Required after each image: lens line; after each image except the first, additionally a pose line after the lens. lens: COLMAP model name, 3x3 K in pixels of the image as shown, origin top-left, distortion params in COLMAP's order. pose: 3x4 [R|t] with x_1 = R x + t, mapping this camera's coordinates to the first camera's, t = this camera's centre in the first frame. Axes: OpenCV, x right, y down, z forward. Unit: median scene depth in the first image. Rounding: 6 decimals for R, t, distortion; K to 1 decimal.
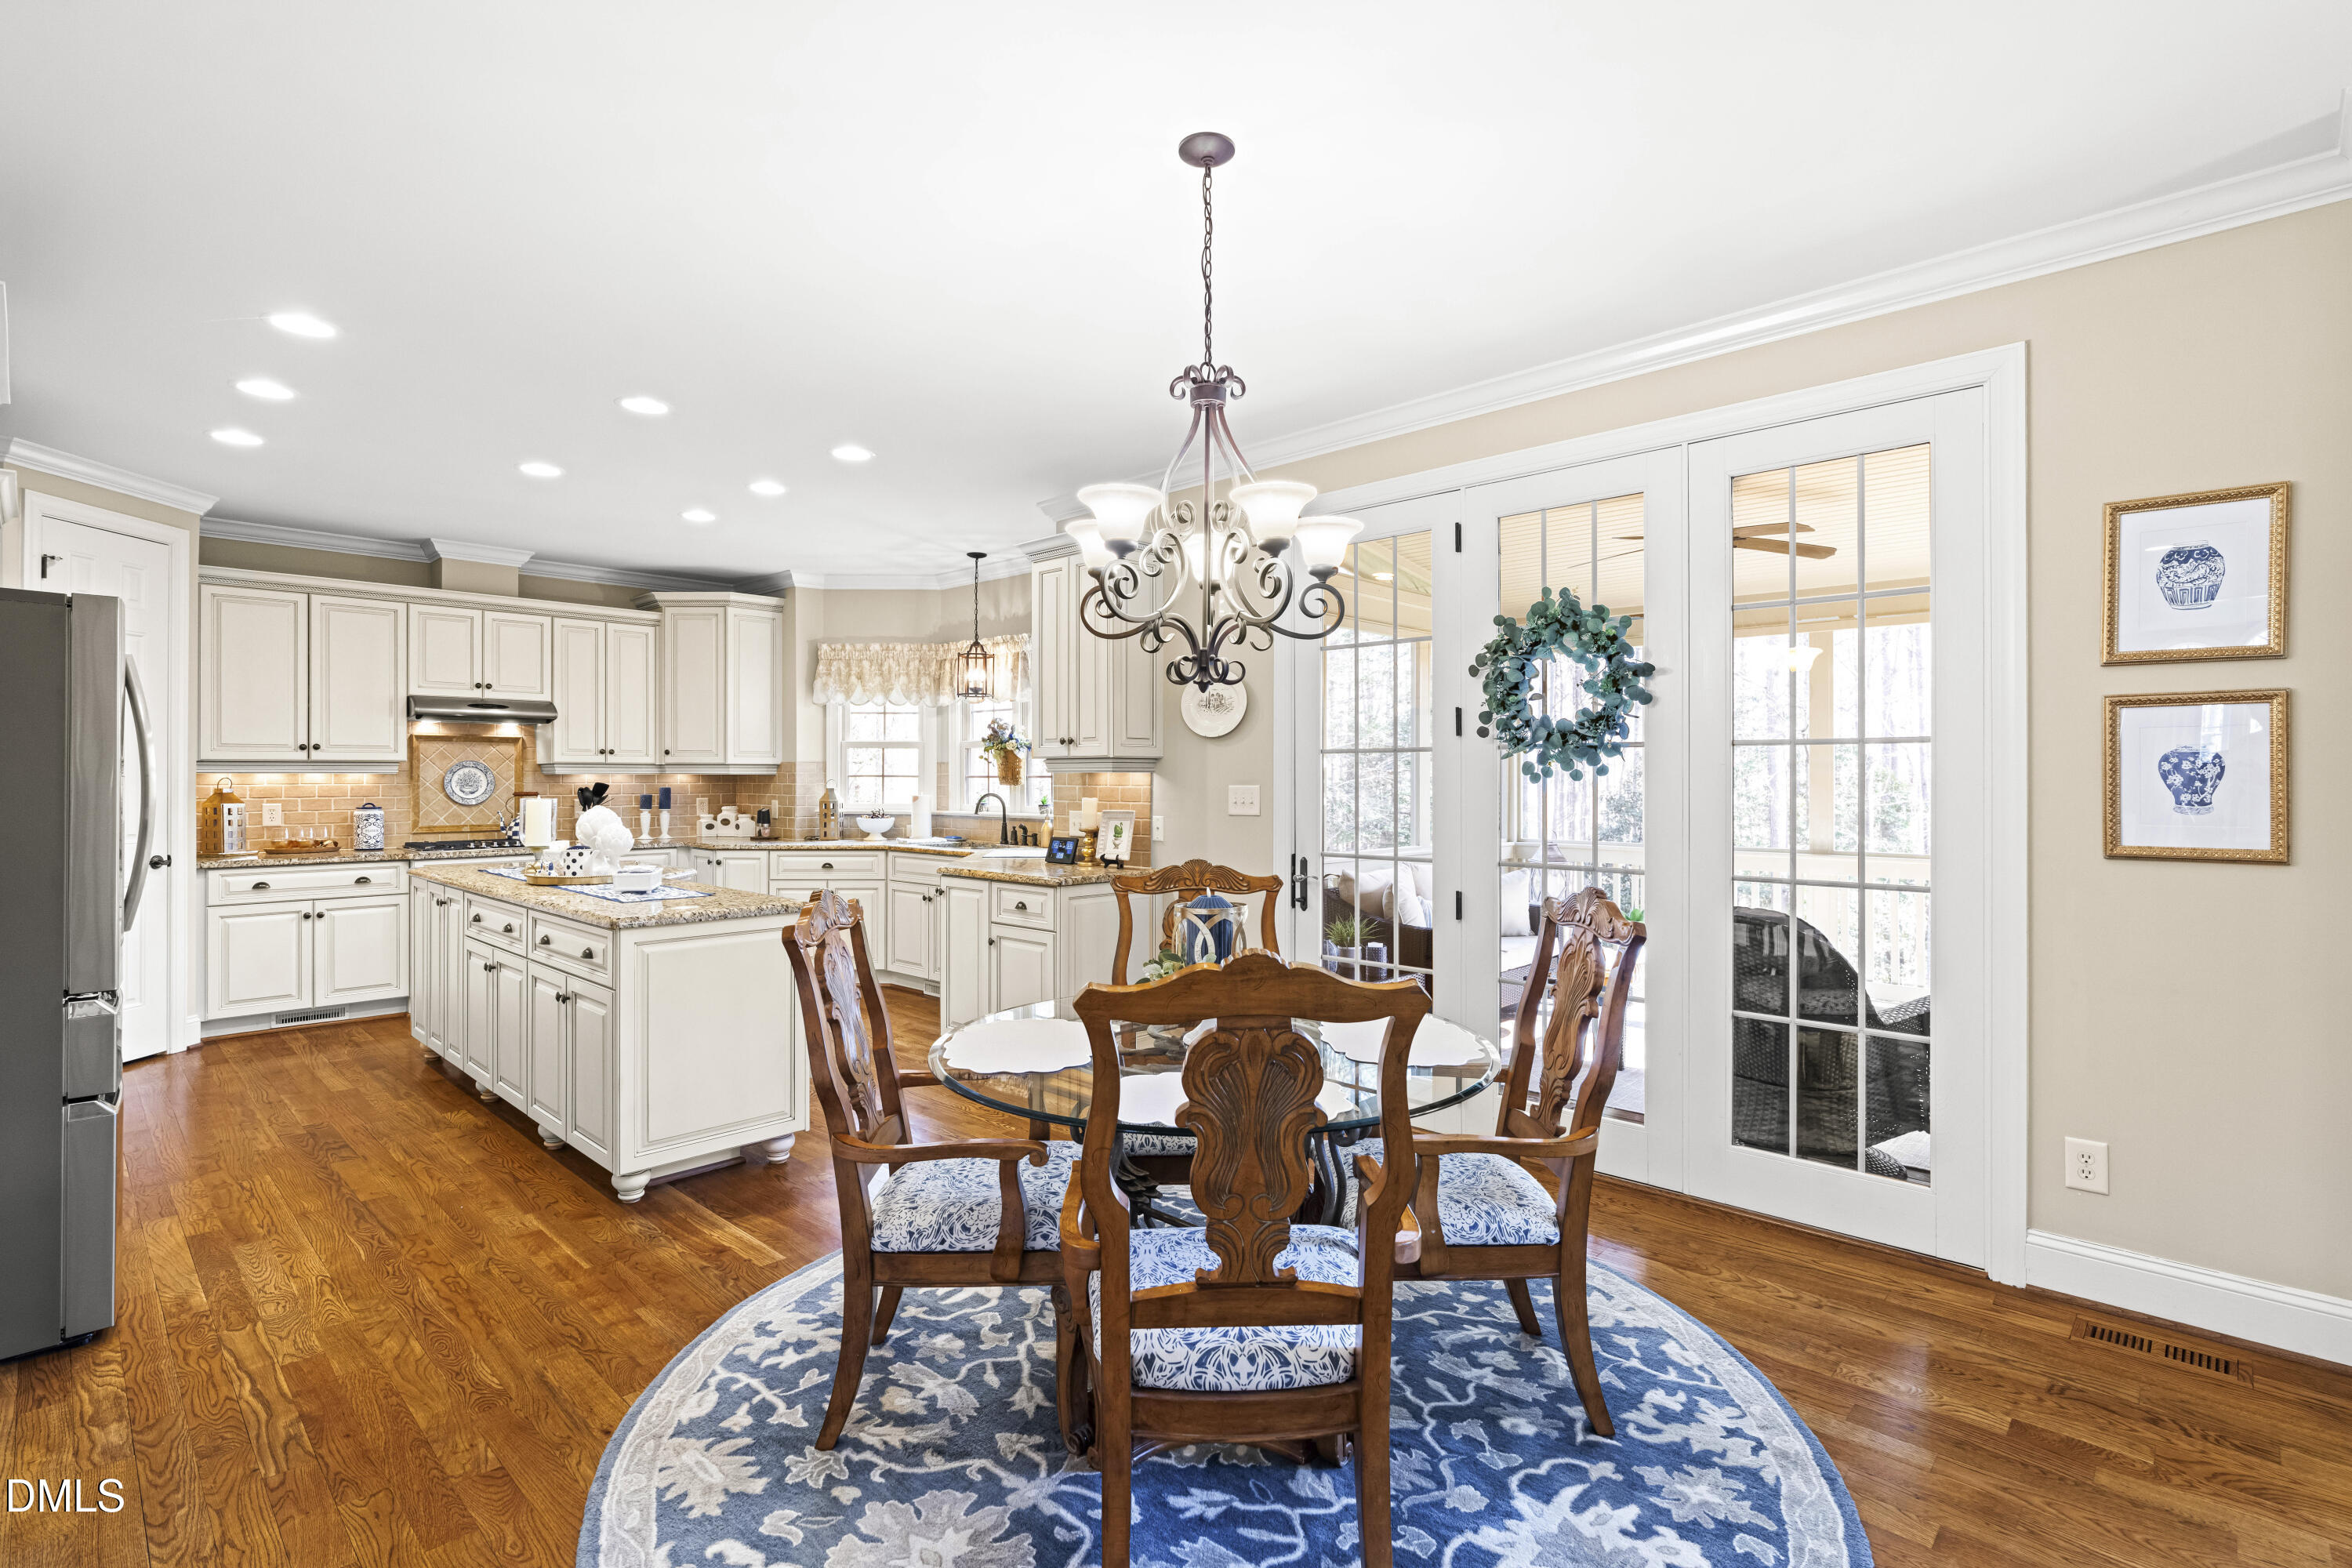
lens RADIAL K [[1104.3, 0, 1154.0], [0, 1104.3, 774.9], [0, 0, 1]] dist [-0.002609, 0.000139]
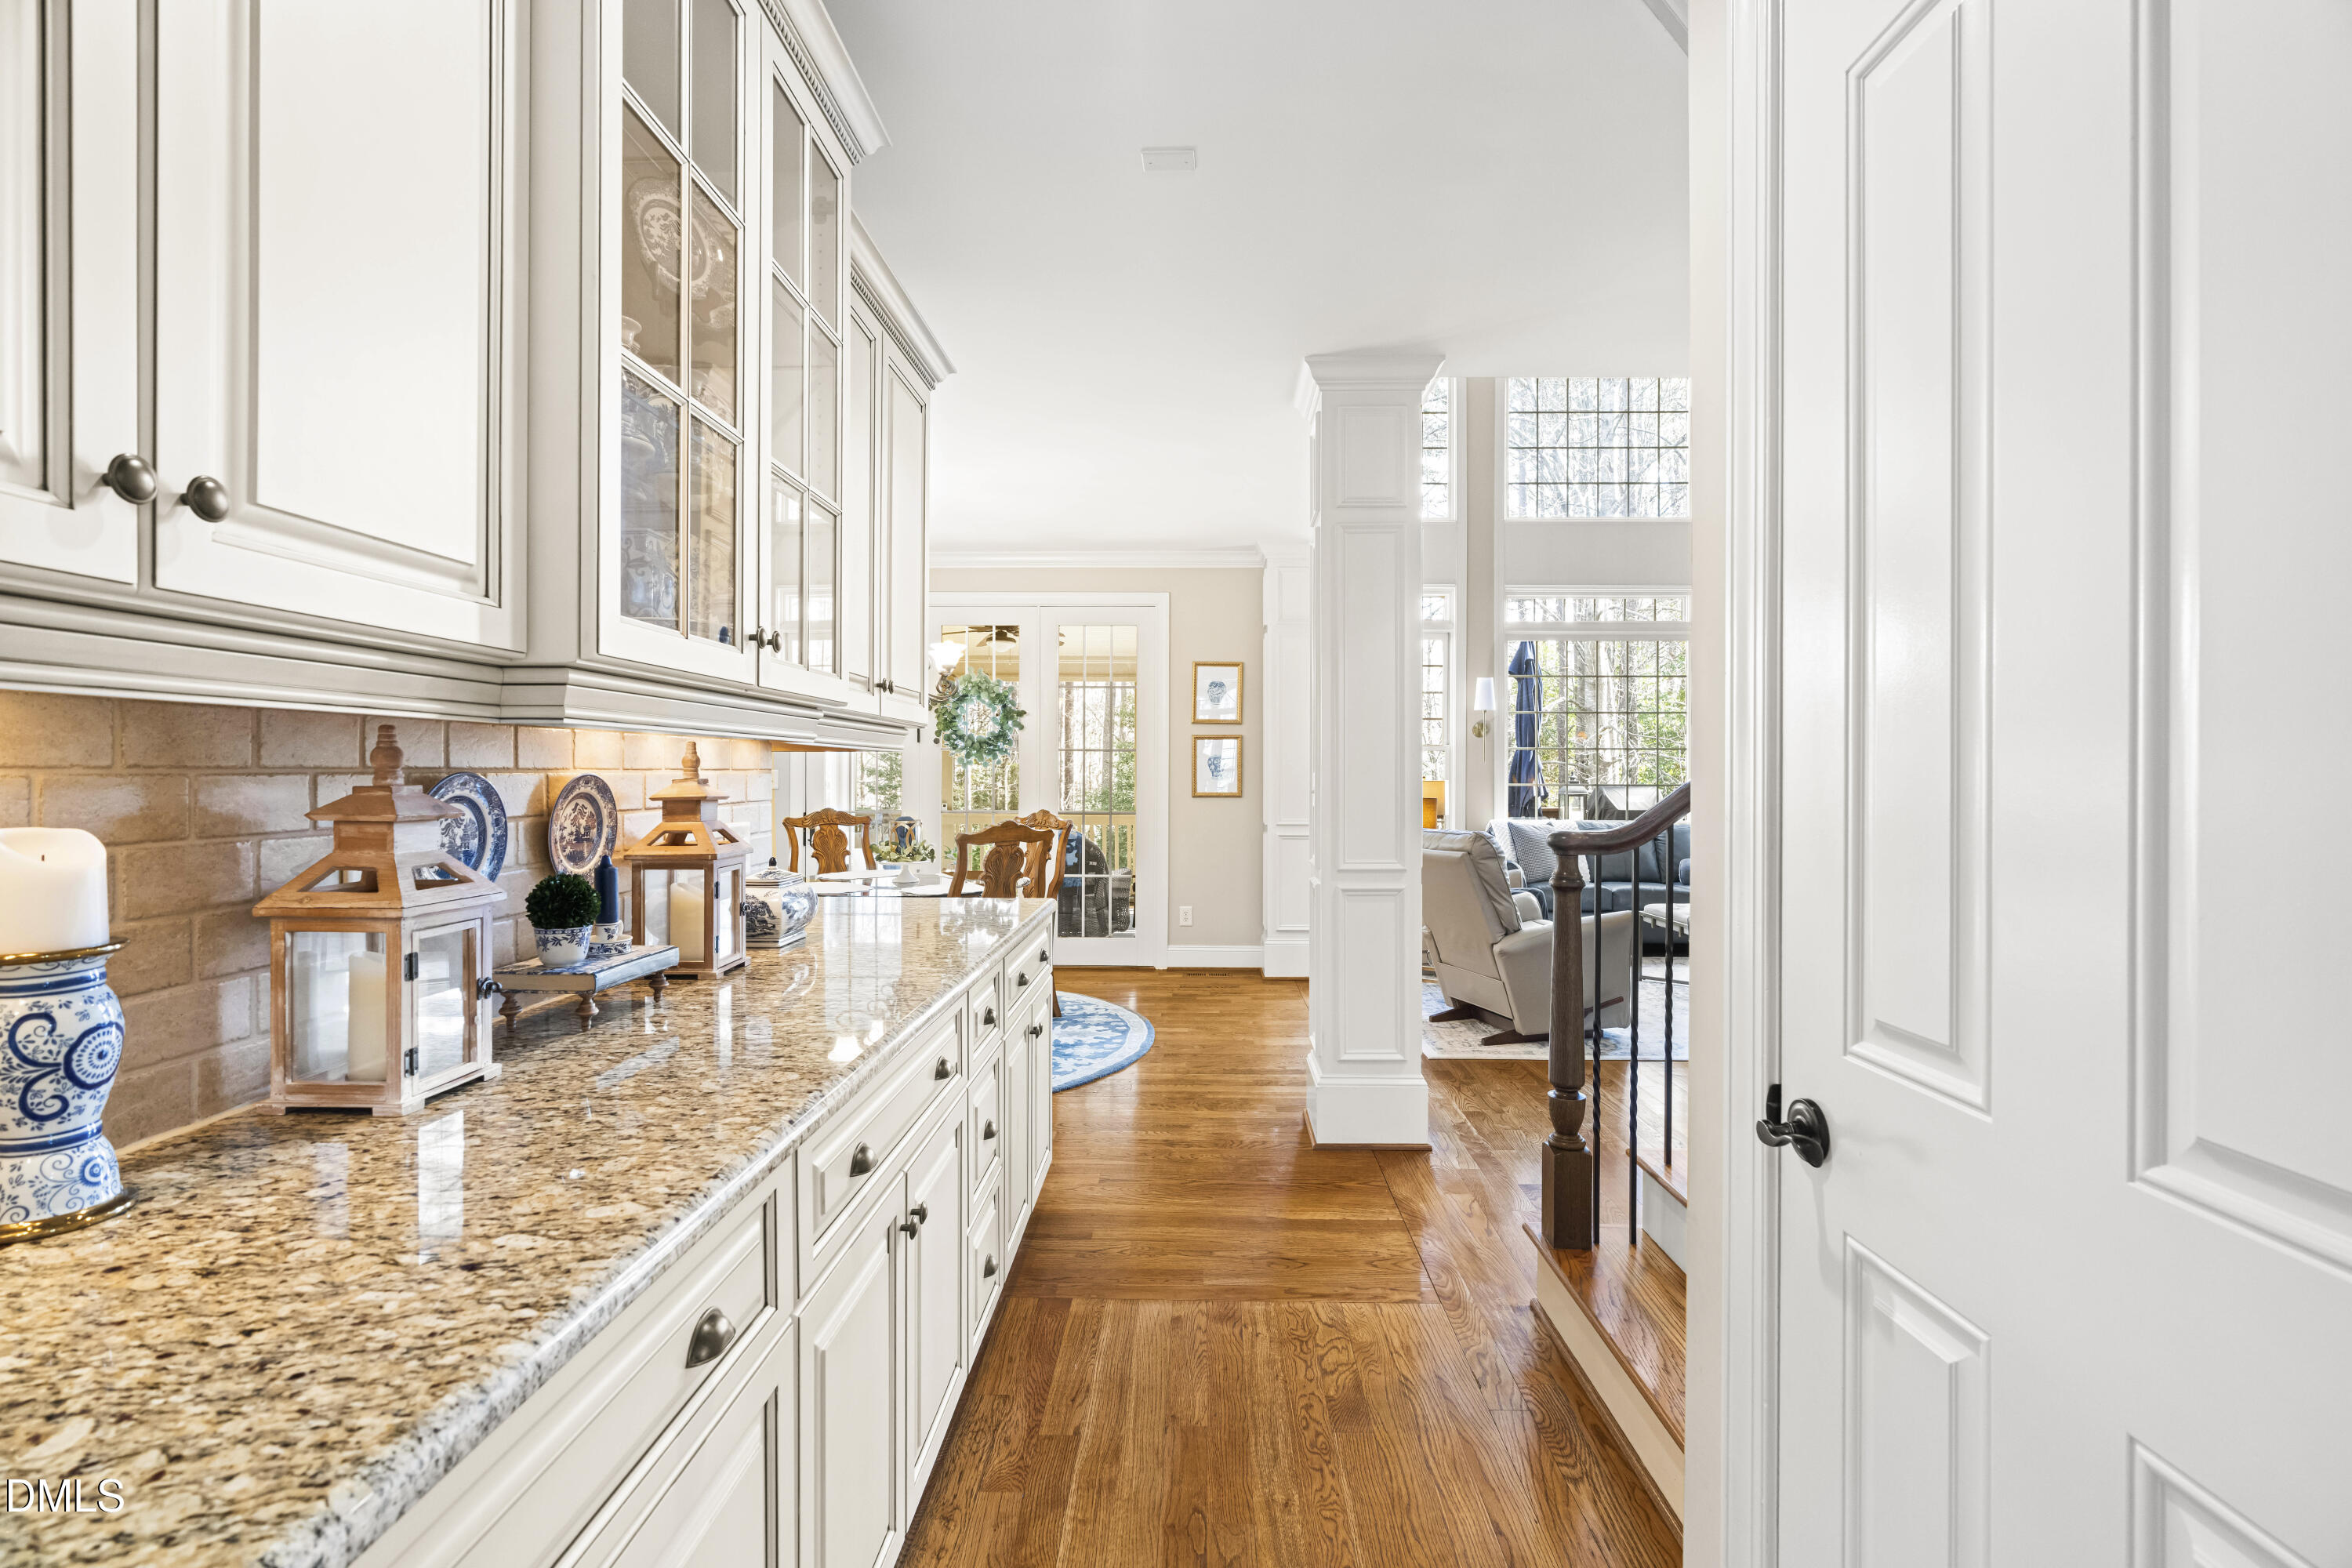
lens RADIAL K [[1076.4, 0, 1173.4], [0, 1076.4, 781.7], [0, 0, 1]] dist [-0.003042, -0.000651]
pose [[0.716698, 0.001101, 0.697383, -0.917103], [-0.002821, 0.999995, 0.001320, 0.035623], [-0.697378, -0.002914, 0.716698, -0.770843]]
